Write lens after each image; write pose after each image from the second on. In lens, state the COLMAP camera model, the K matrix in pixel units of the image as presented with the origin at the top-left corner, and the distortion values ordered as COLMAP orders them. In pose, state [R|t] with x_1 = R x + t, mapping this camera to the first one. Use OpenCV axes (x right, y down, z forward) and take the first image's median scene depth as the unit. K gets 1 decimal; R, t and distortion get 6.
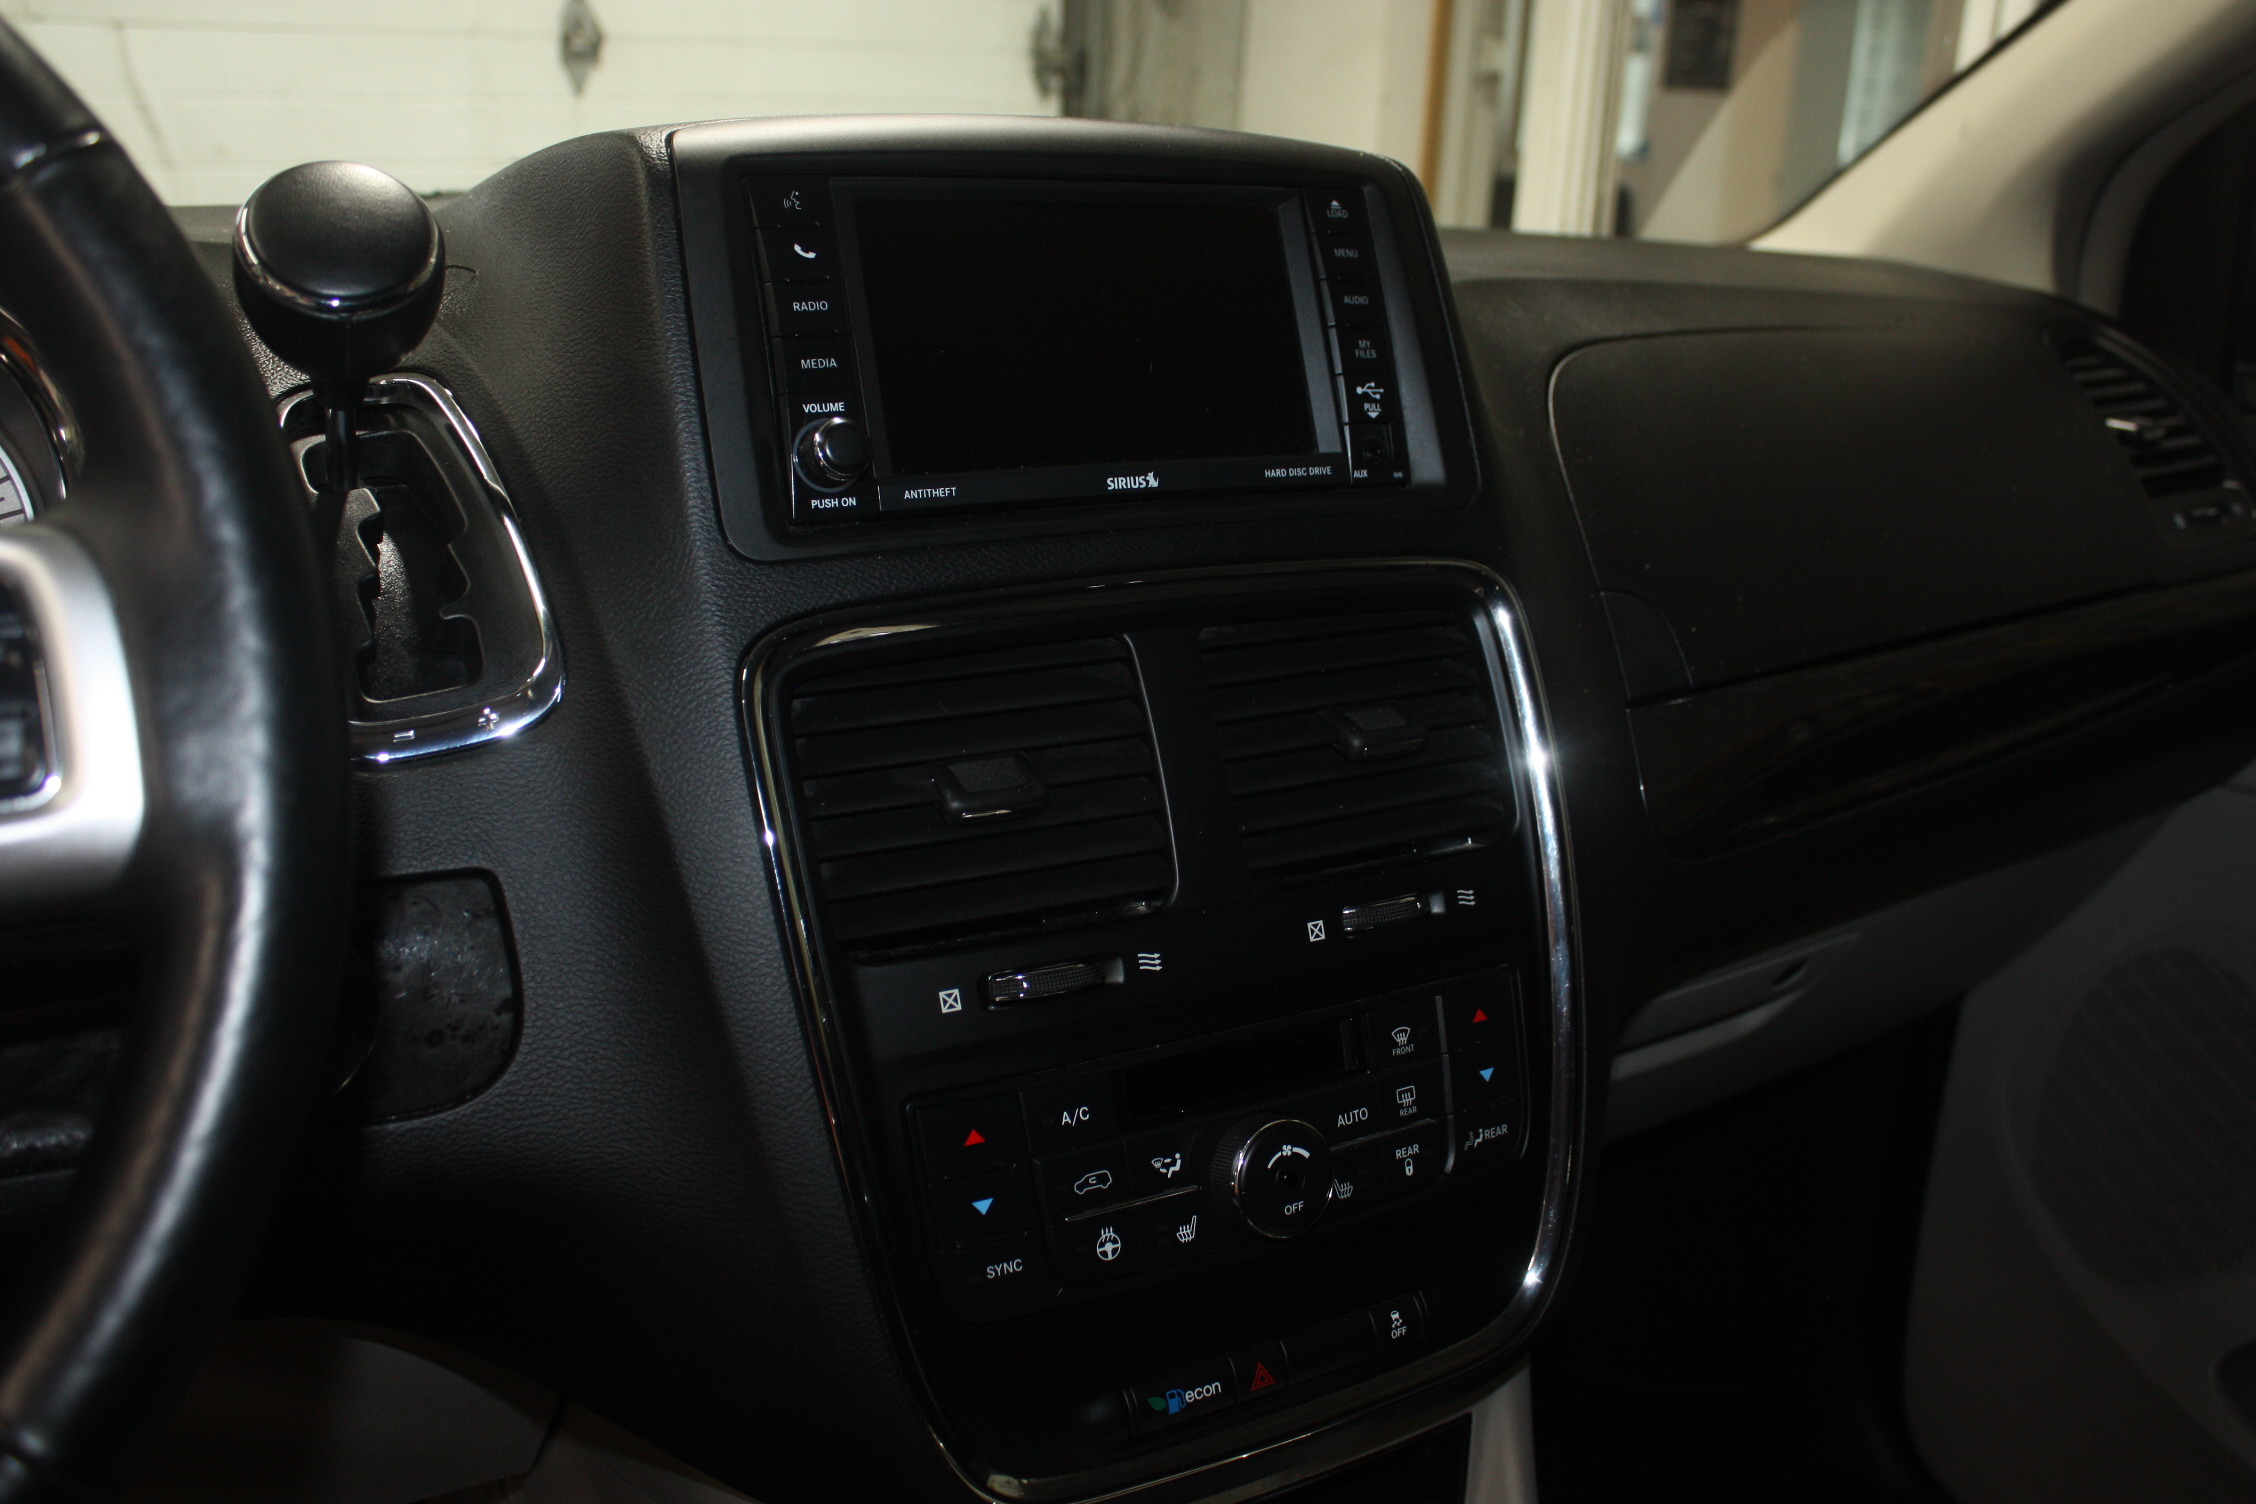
lens RADIAL K [[2124.7, 0, 1130.1], [0, 2124.7, 758.8], [0, 0, 1]] dist [-0.137506, 0.000000]
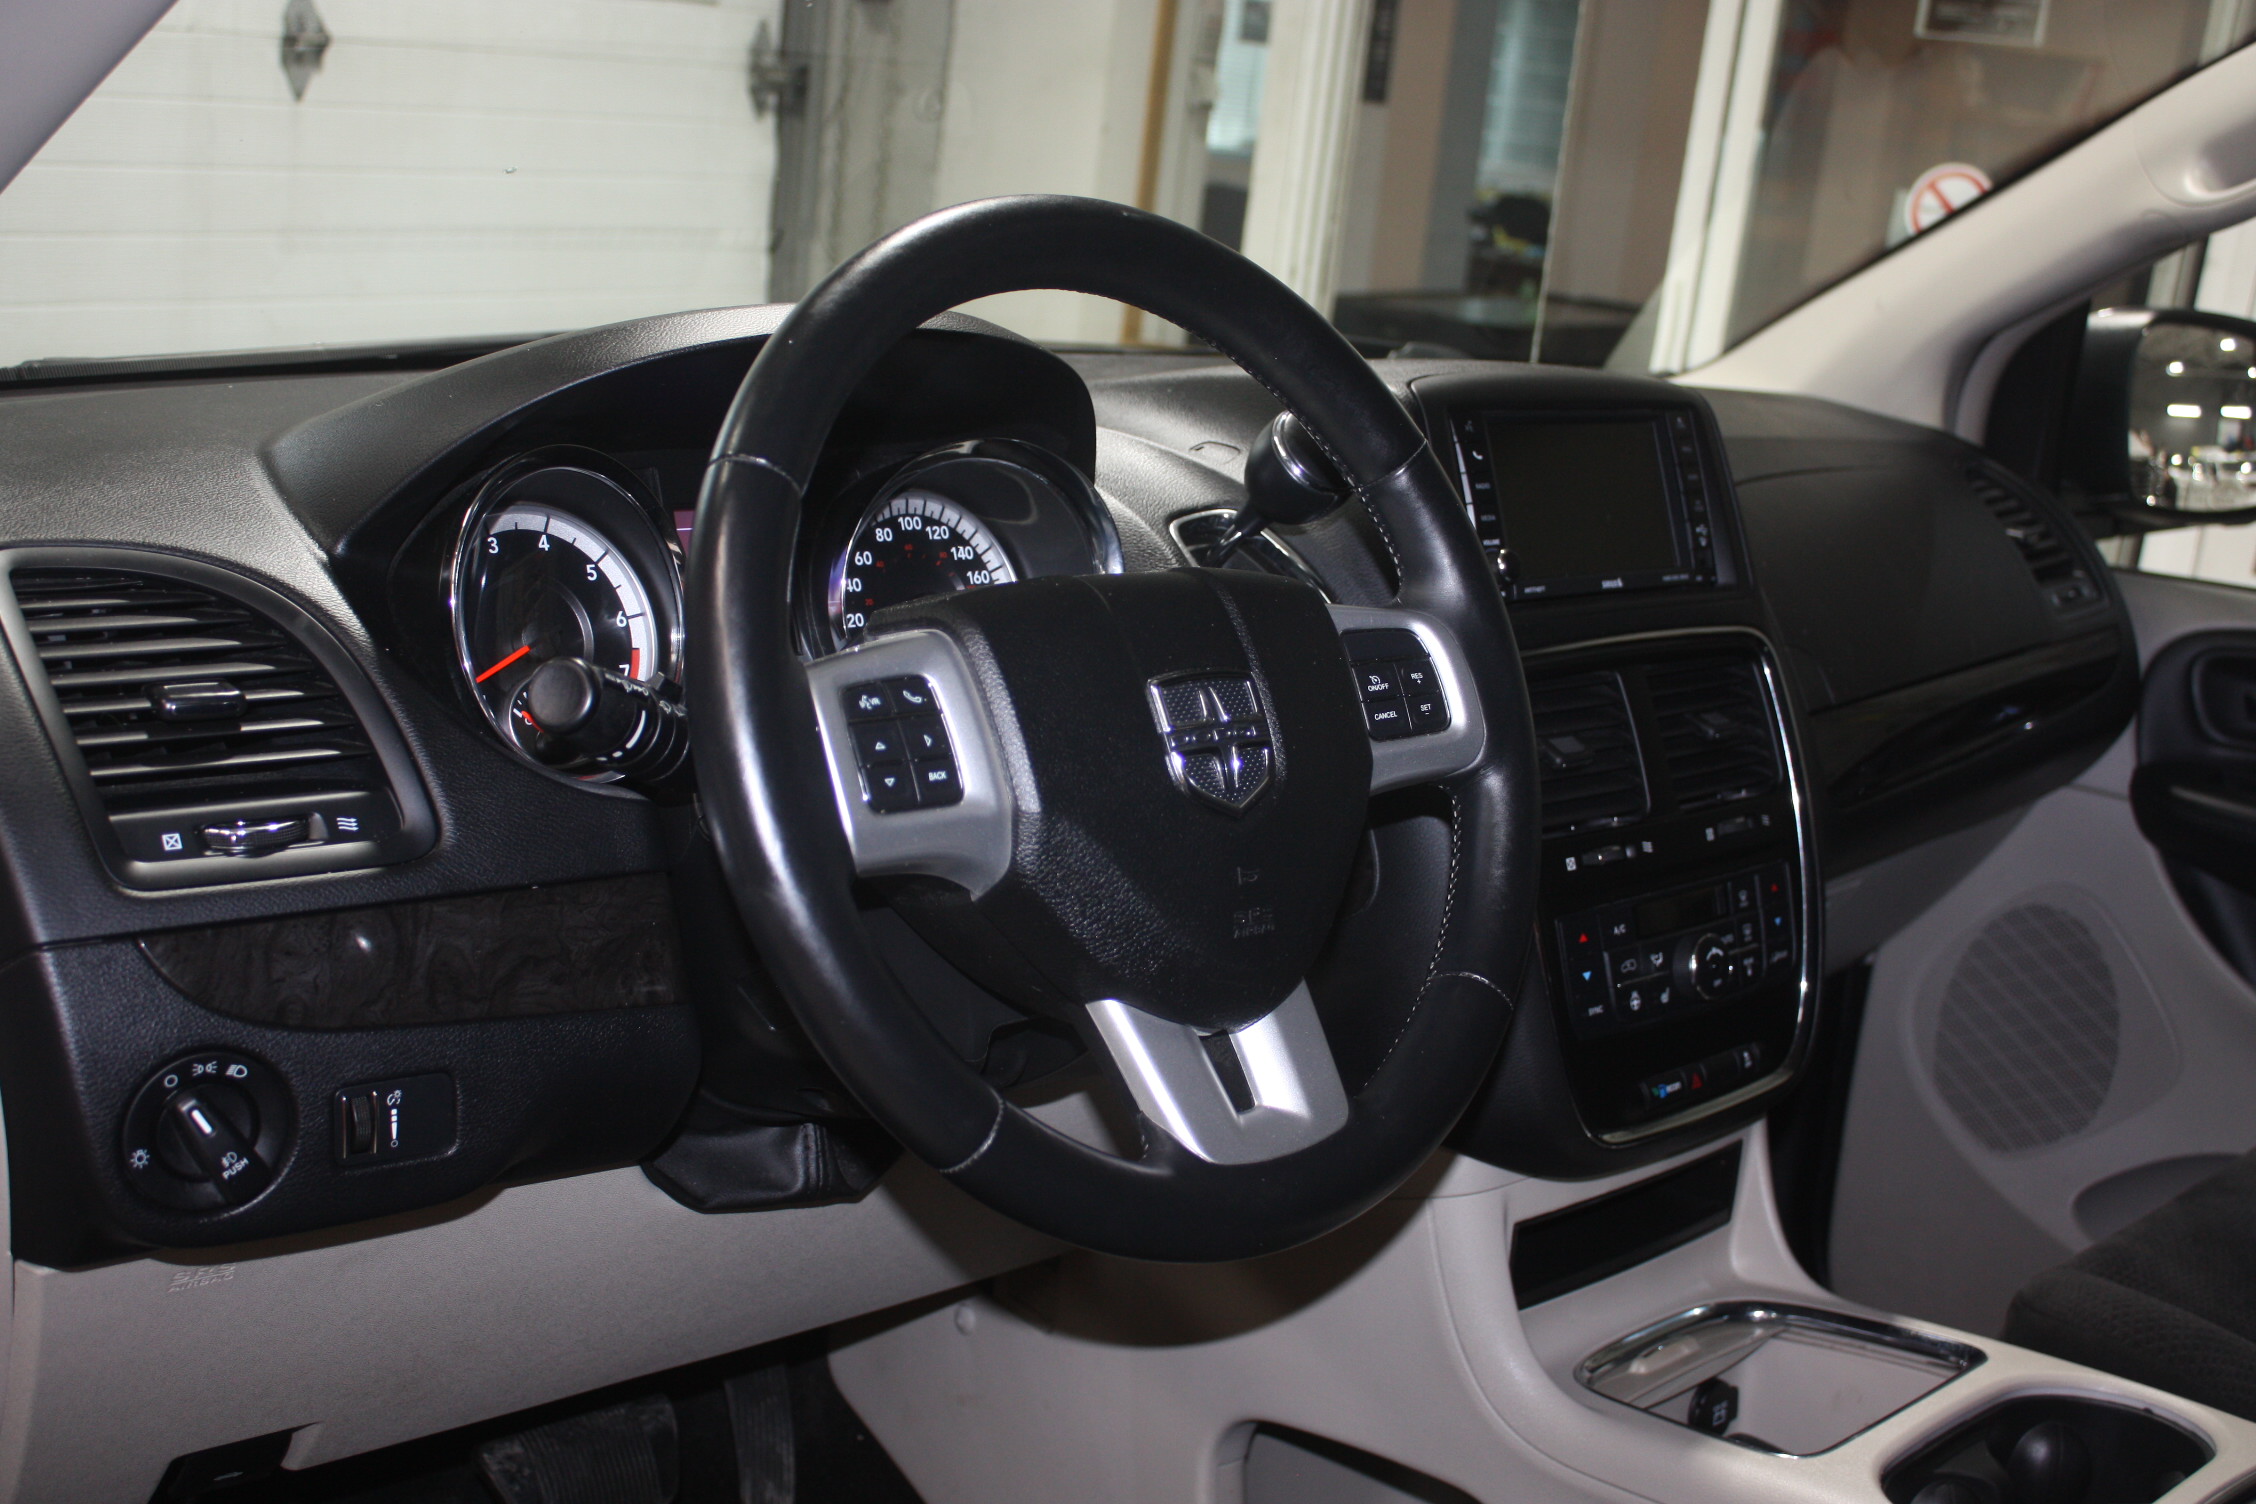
lens RADIAL K [[2472.8, 0, 1125.2], [0, 2472.8, 744.9], [0, 0, 1]] dist [-0.163050, 0.000000]
pose [[0.980341, 0.003847, 0.197272, -0.485426], [0.002807, 0.999437, -0.033438, 0.043827], [-0.197289, 0.033334, 0.979778, -0.563851]]
